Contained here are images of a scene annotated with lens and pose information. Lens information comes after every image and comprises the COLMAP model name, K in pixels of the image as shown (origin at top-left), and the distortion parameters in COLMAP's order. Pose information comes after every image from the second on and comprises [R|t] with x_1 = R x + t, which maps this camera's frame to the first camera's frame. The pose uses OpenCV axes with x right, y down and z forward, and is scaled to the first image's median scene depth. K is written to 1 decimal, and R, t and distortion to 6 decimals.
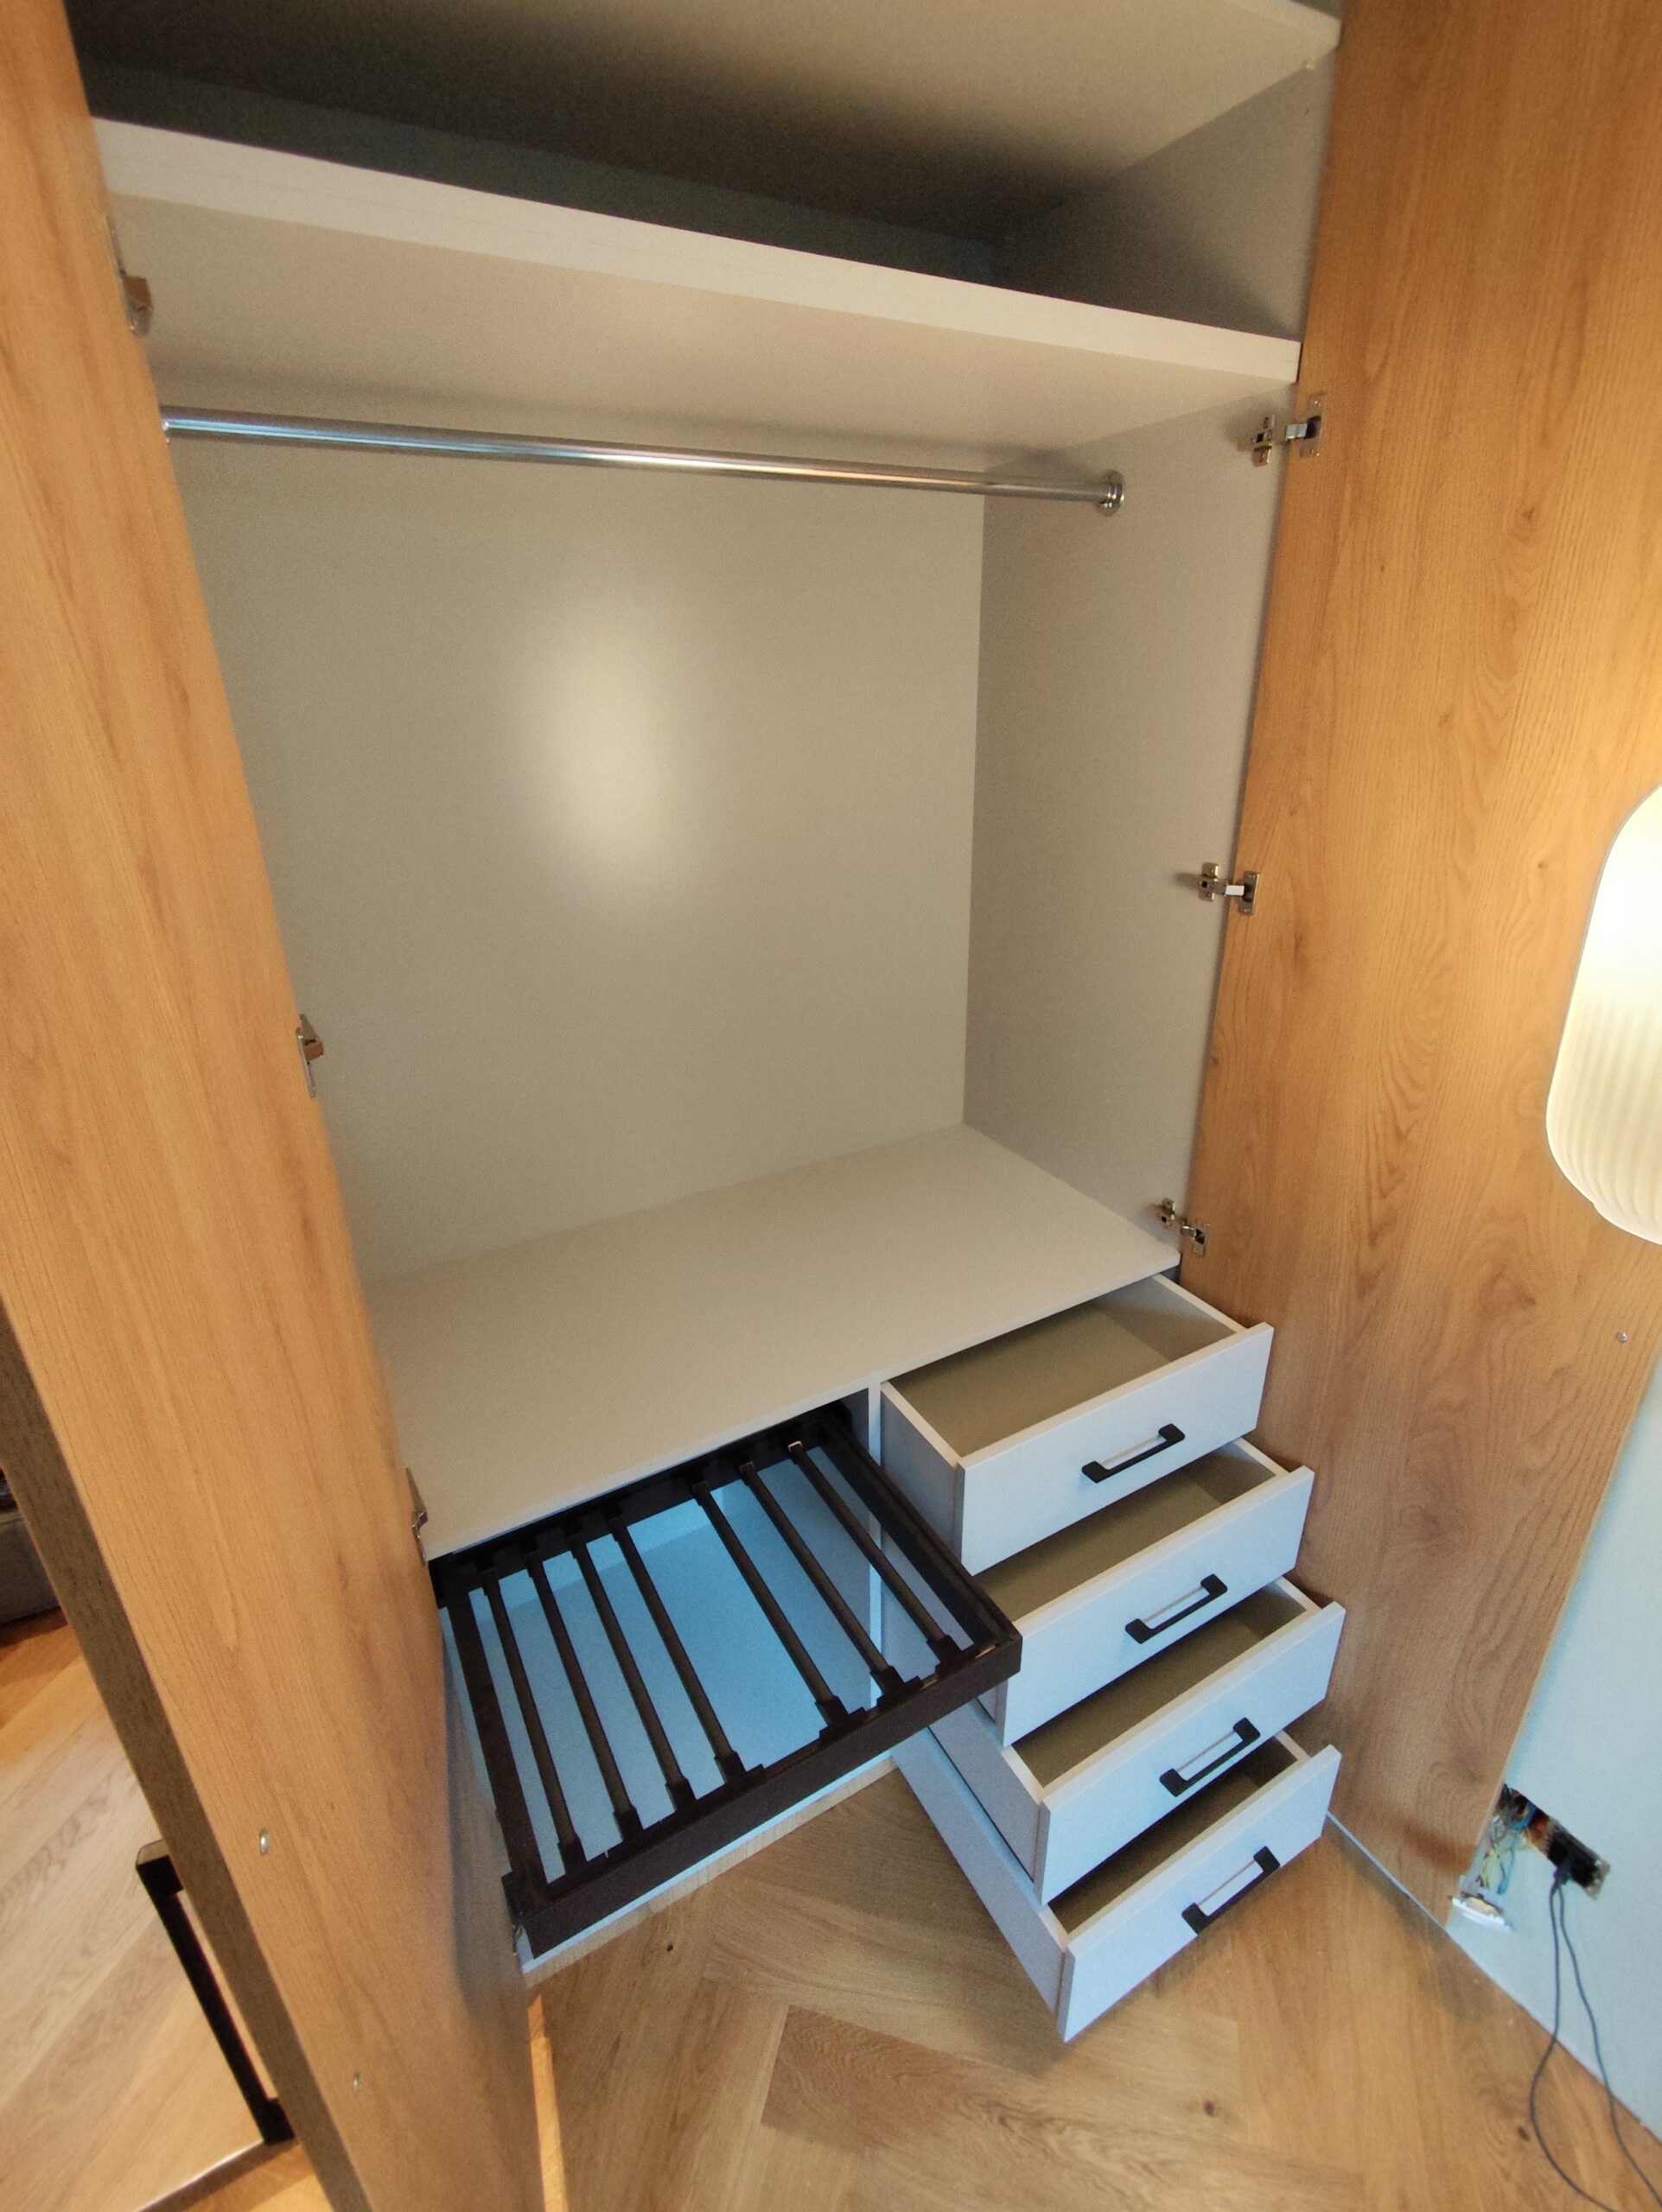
lens RADIAL K [[998.2, 0, 831.0], [0, 998.2, 1106.0], [0, 0, 1]] dist [0.020270, -0.013988]
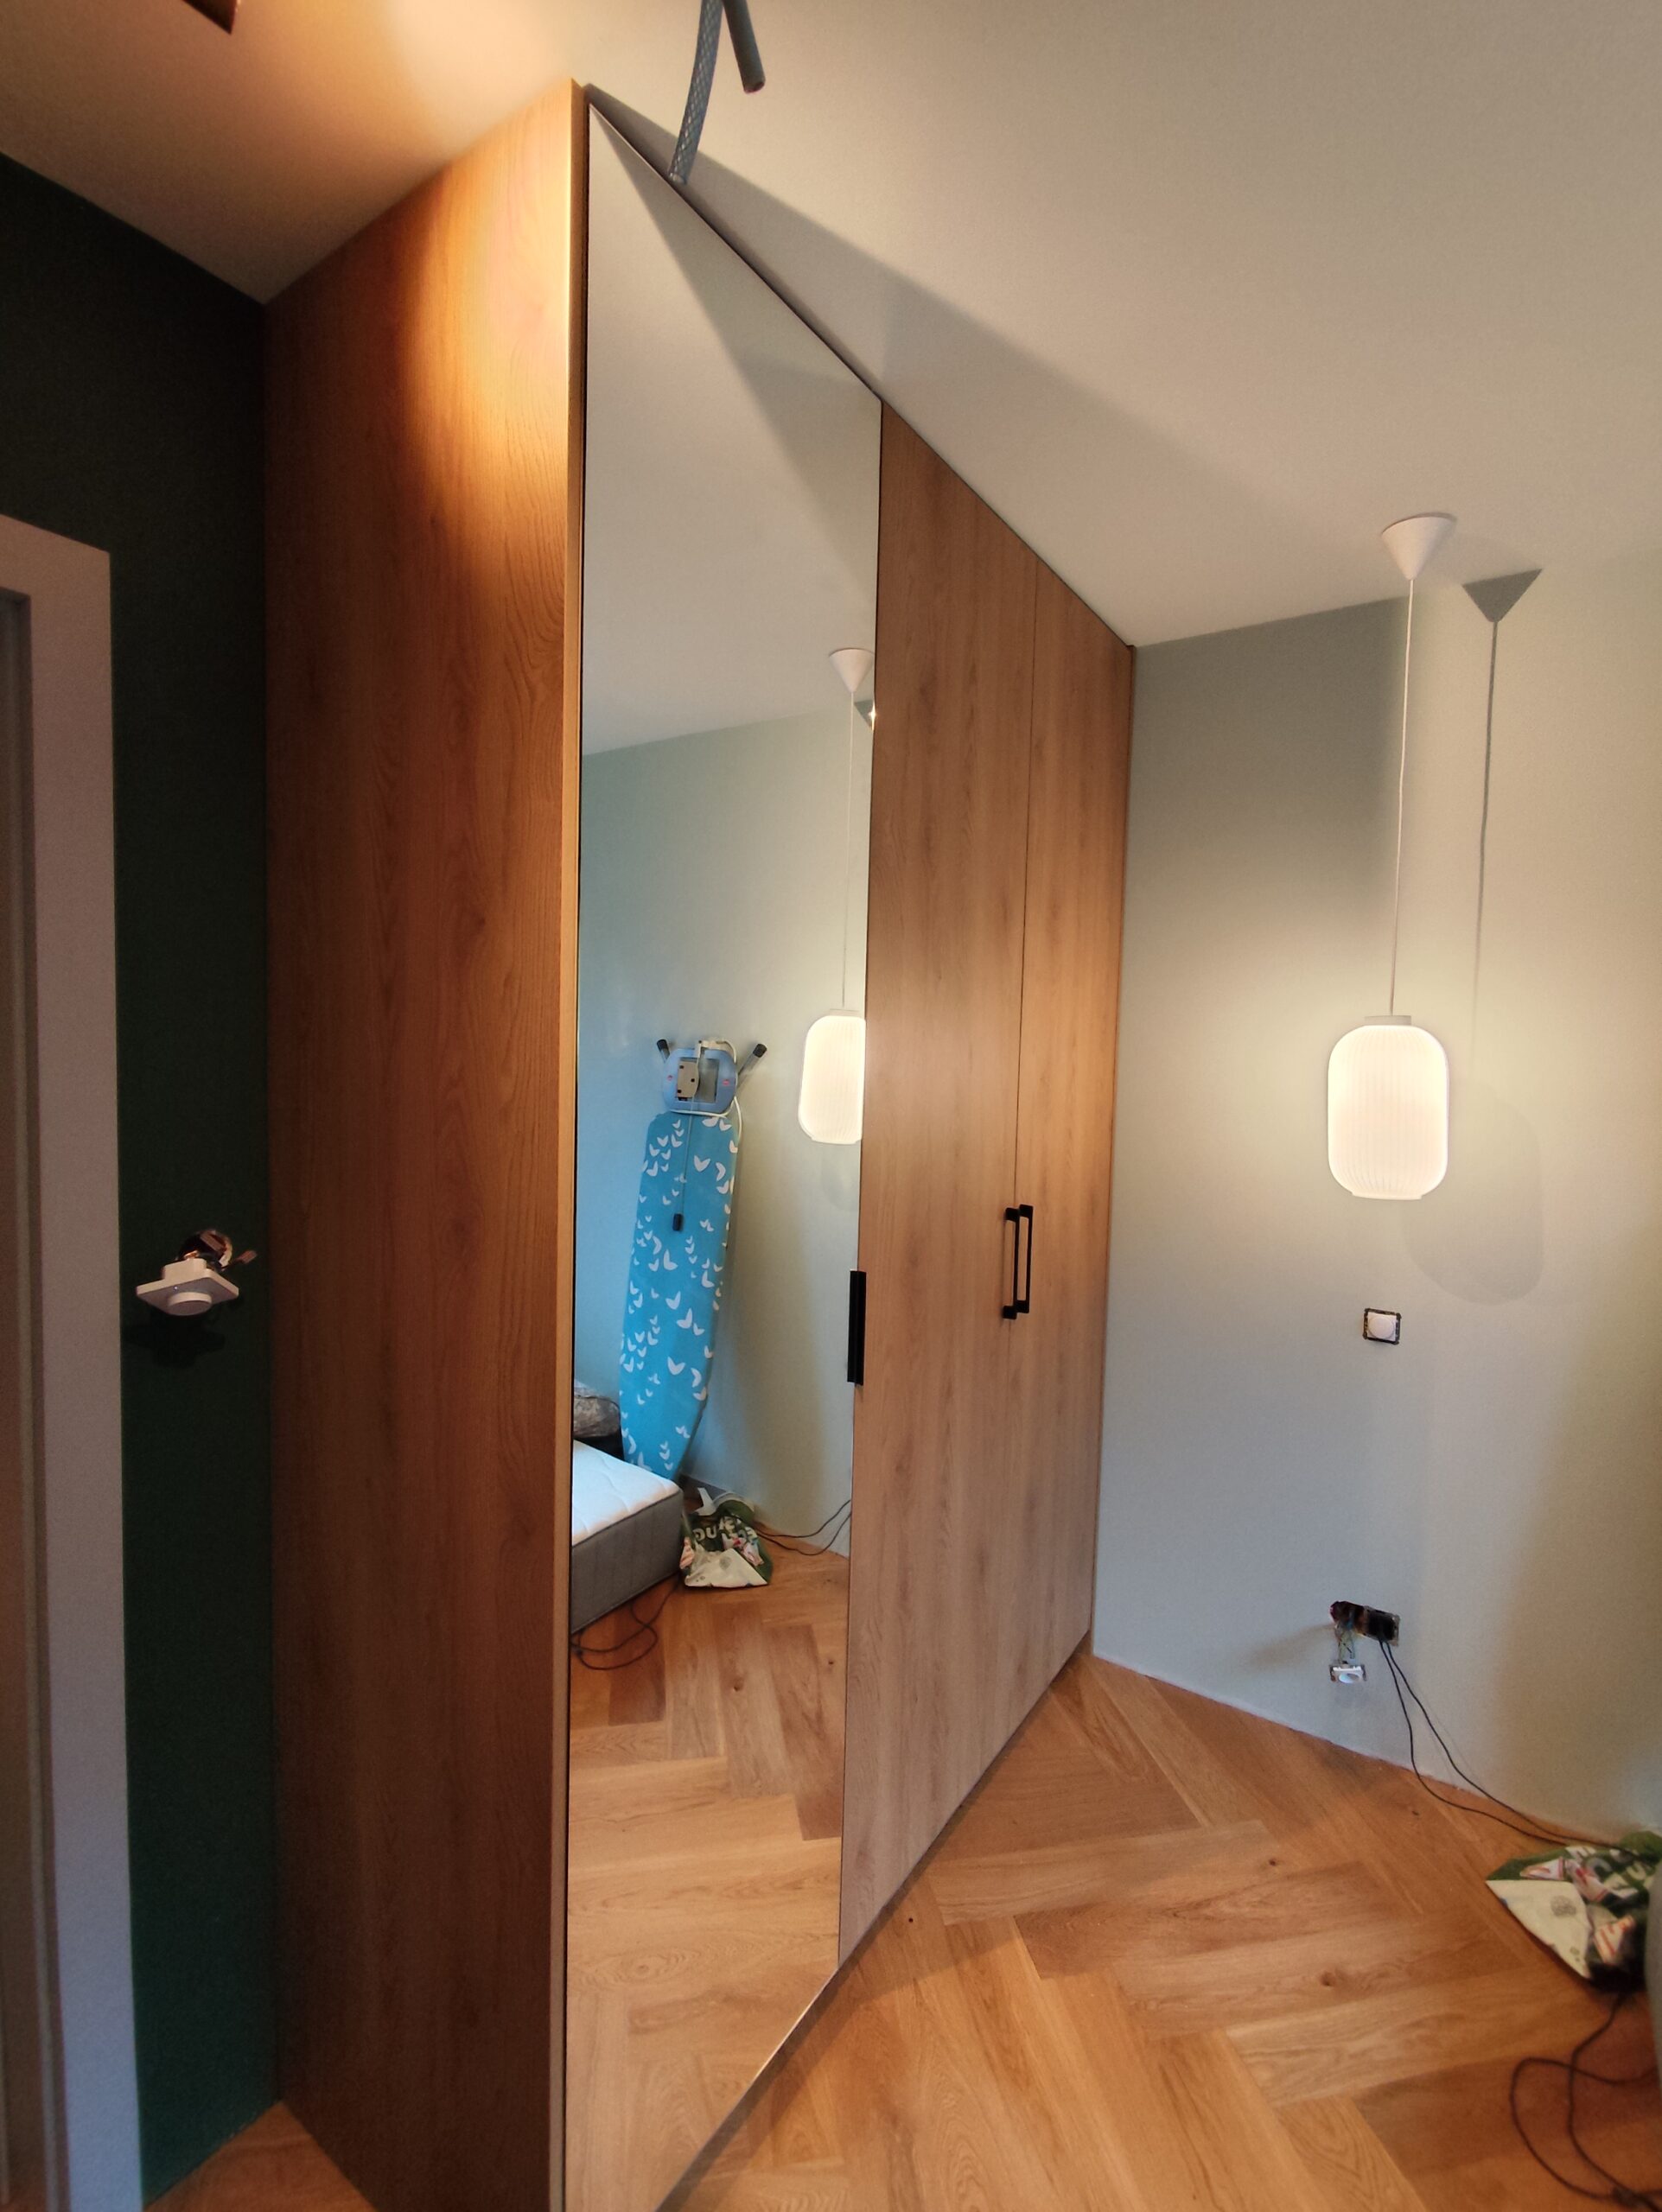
lens RADIAL K [[998.2, 0, 831.0], [0, 998.2, 1106.0], [0, 0, 1]] dist [0.020270, -0.013988]
pose [[0.898464, -0.007008, 0.438991, -0.896127], [0.144632, 0.948786, -0.280867, 0.244549], [-0.414540, 0.315841, 0.853464, -0.390400]]
